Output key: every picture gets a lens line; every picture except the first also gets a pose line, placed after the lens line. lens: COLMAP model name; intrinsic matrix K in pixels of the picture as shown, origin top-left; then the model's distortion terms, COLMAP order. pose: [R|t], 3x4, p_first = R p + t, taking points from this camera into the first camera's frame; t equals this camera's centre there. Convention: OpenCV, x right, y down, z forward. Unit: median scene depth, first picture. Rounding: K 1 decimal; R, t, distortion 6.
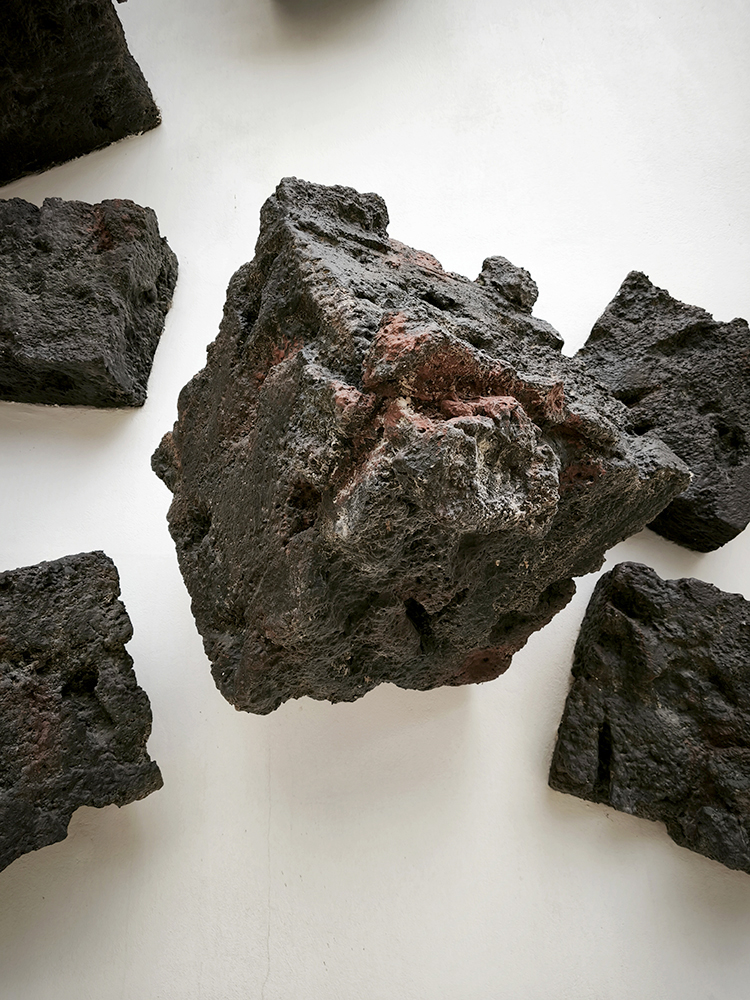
lens RADIAL K [[676.4, 0, 370.4], [0, 676.4, 500.9], [0, 0, 1]] dist [0.054187, -0.049688]
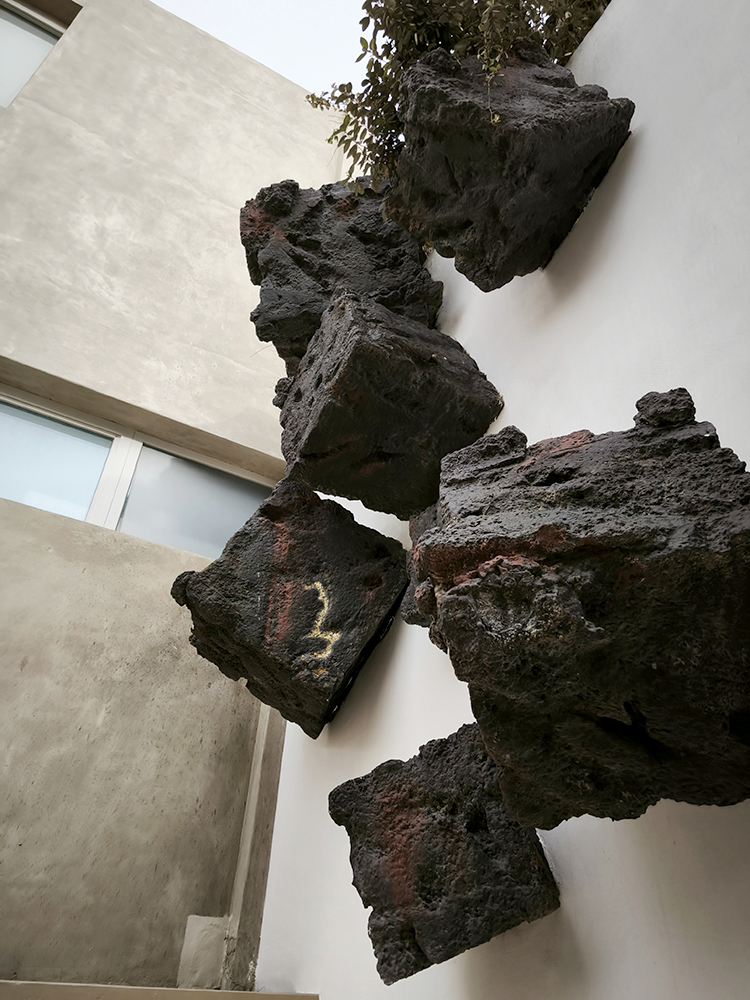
lens RADIAL K [[676.4, 0, 359.0], [0, 676.4, 502.4], [0, 0, 1]] dist [0.054187, -0.049688]
pose [[0.530024, -0.426290, -0.733043, 0.795643], [0.207133, 0.903353, -0.375564, 0.154900], [0.822296, 0.047221, 0.567098, -0.045890]]
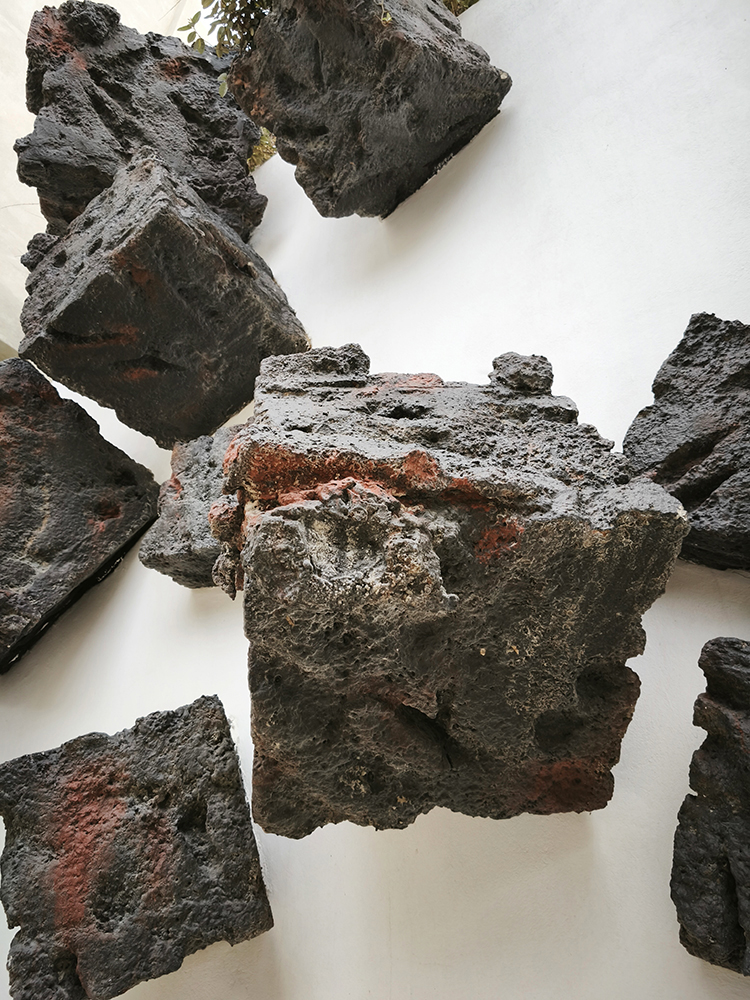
lens RADIAL K [[676.4, 0, 372.5], [0, 676.4, 494.4], [0, 0, 1]] dist [0.054187, -0.049688]
pose [[0.856289, -0.245284, -0.454539, 0.486731], [0.121757, 0.951101, -0.283871, 0.119883], [0.501941, 0.187733, 0.844282, 0.095858]]
